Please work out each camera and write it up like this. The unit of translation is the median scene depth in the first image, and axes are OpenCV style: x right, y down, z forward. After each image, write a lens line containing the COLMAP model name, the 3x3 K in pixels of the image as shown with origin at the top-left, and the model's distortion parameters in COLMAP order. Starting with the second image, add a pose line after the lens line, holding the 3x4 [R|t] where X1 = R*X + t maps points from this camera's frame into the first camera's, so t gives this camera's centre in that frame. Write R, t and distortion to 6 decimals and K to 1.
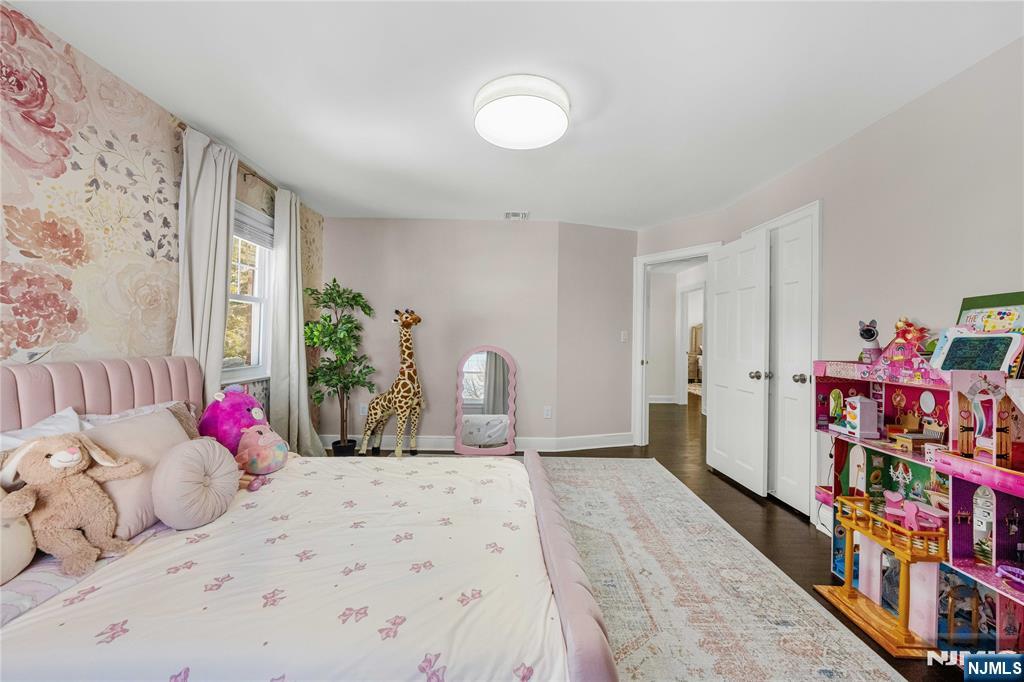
lens RADIAL K [[380.4, 0, 509.9], [0, 380.4, 334.3], [0, 0, 1]] dist [-0.000777, -0.000057]
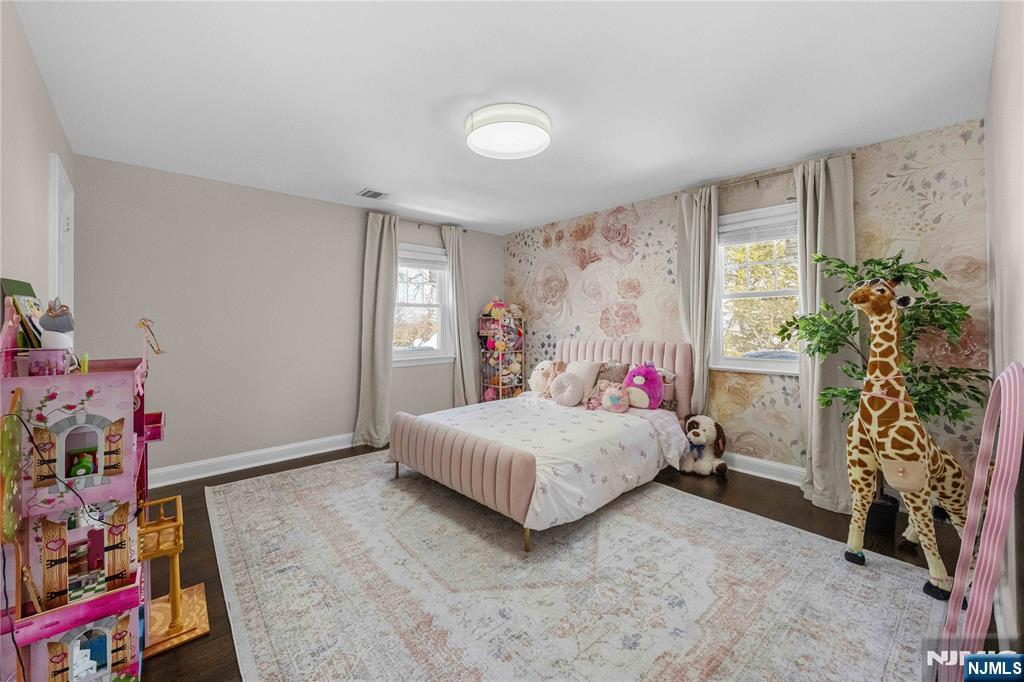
lens RADIAL K [[402.9, 0, 511.5], [0, 402.9, 334.6], [0, 0, 1]] dist [-0.003468, -0.000457]
pose [[-0.754473, 0.000202, -0.656331, 0.930950], [-0.003351, 0.999986, 0.004160, 0.025648], [0.656323, 0.005338, -0.754461, 2.217408]]
